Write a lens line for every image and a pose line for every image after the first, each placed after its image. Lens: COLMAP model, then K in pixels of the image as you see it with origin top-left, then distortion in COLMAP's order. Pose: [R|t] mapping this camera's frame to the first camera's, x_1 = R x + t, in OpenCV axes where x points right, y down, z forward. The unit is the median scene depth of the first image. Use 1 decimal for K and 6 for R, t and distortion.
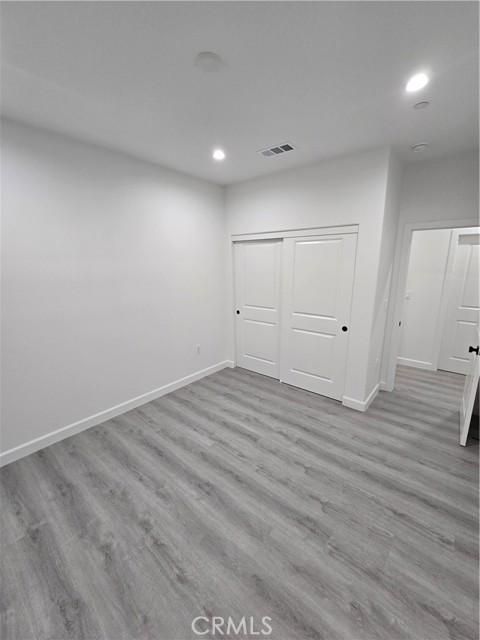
lens RADIAL K [[259.6, 0, 240.6], [0, 259.6, 319.8], [0, 0, 1]] dist [-0.006126, 0.002974]
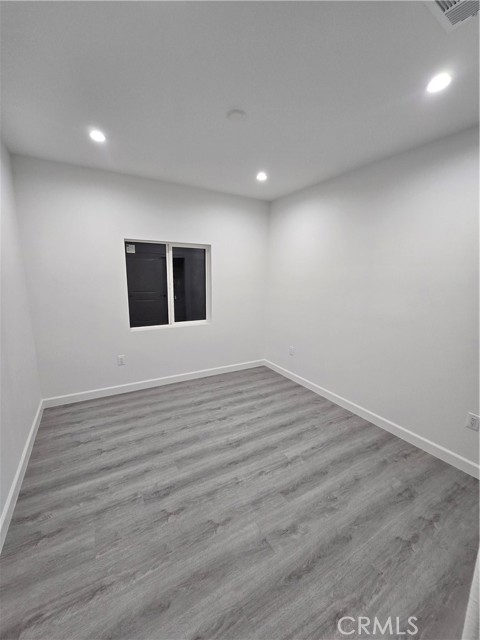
lens RADIAL K [[259.6, 0, 235.0], [0, 259.6, 319.6], [0, 0, 1]] dist [-0.006126, 0.002974]
pose [[-0.343969, 0.165961, -0.924198, 0.809348], [-0.220803, 0.942360, 0.251402, -0.191243], [0.912651, 0.290540, -0.287498, 1.059543]]
